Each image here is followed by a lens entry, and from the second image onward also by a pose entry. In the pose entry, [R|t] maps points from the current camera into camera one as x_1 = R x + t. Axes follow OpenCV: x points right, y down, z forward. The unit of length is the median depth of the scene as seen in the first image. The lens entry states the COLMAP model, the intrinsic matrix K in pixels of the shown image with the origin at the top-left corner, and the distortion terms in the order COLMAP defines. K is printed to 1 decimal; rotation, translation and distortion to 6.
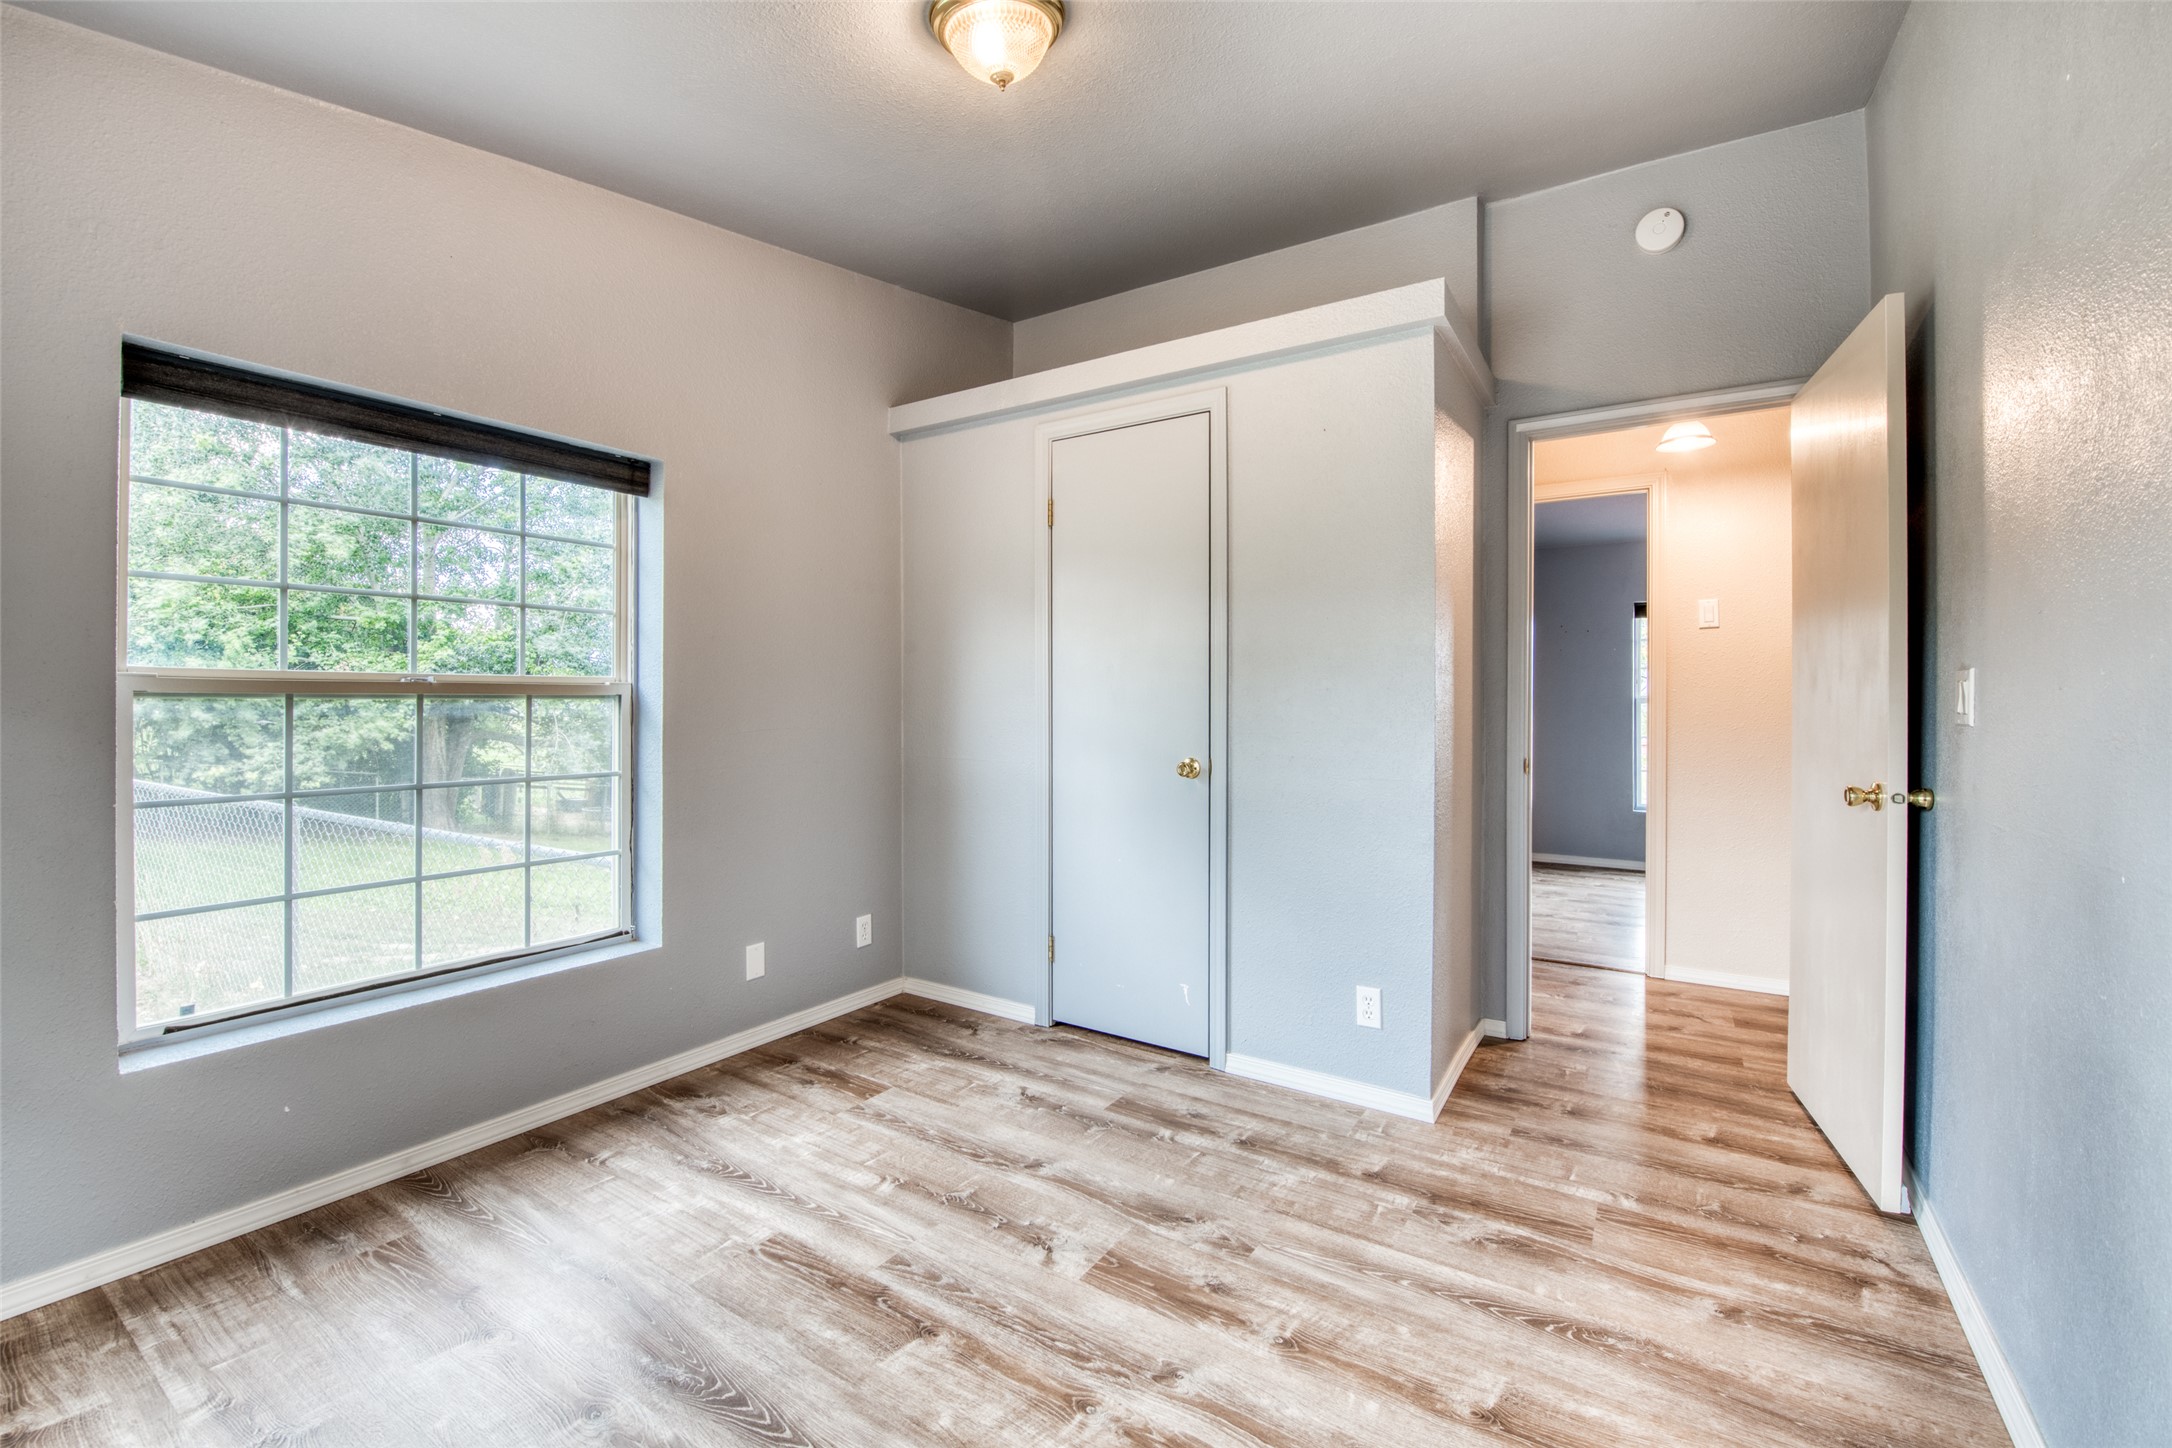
lens RADIAL K [[876.6, 0, 1105.1], [0, 876.6, 691.3], [0, 0, 1]] dist [-0.018248, -0.000735]
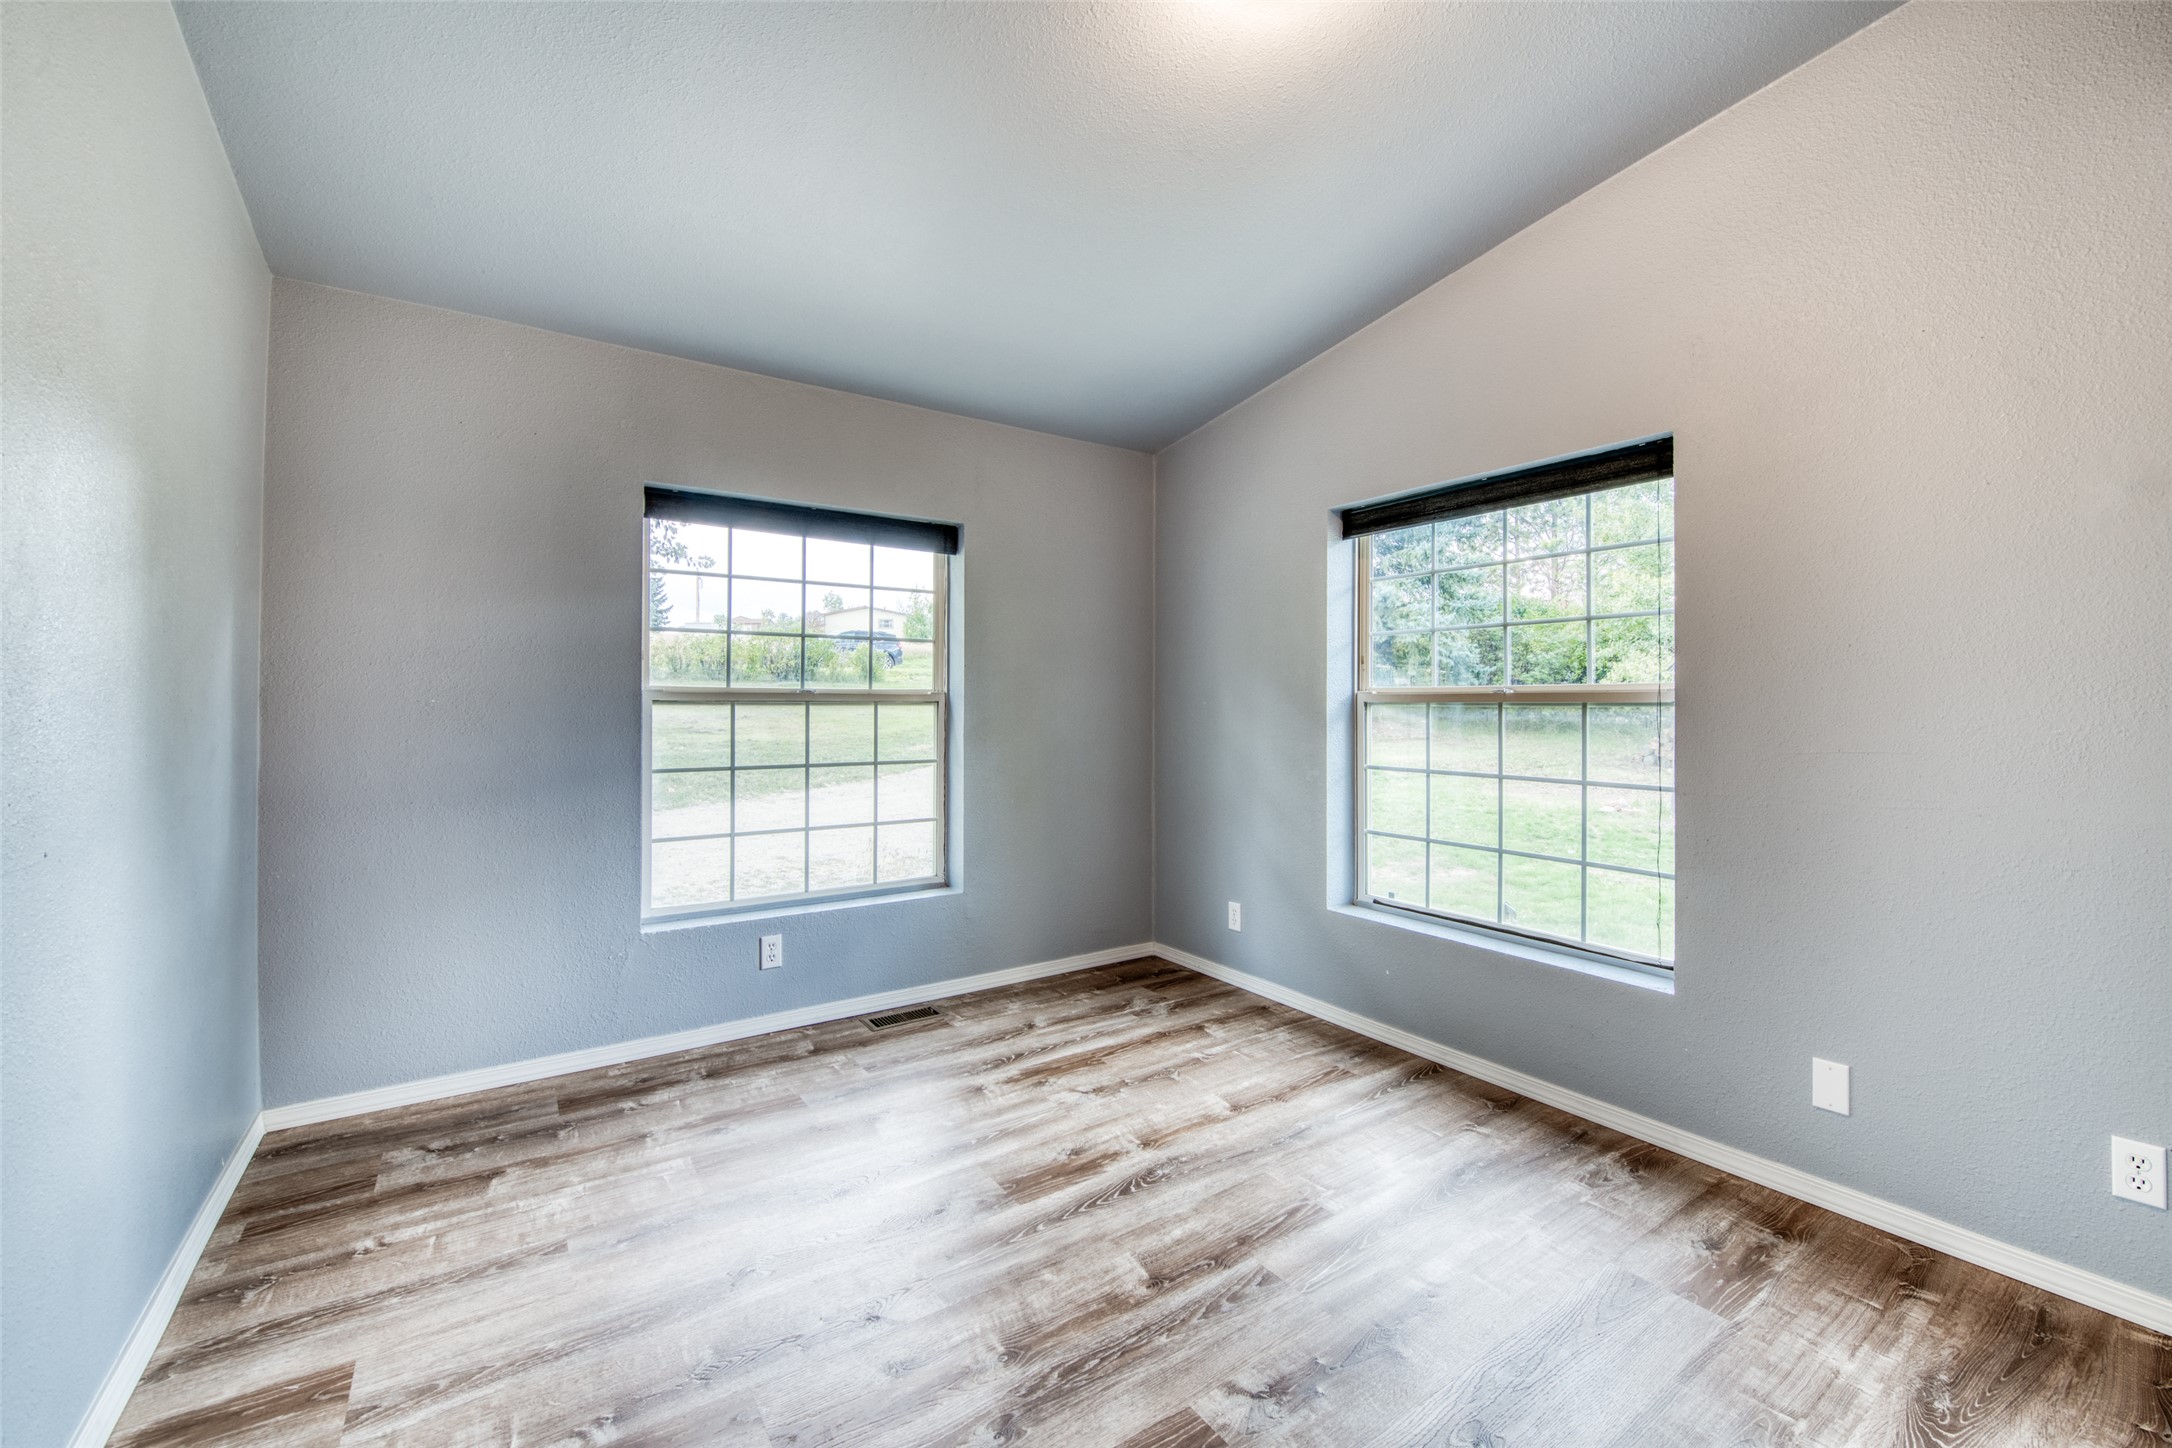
lens RADIAL K [[876.6, 0, 1087.6], [0, 876.6, 720.6], [0, 0, 1]] dist [-0.018248, -0.000735]
pose [[-0.384008, 0.013463, -0.923232, 0.659724], [0.004126, 0.999909, 0.012865, 0.017089], [0.923321, 0.001131, -0.384028, 1.073689]]
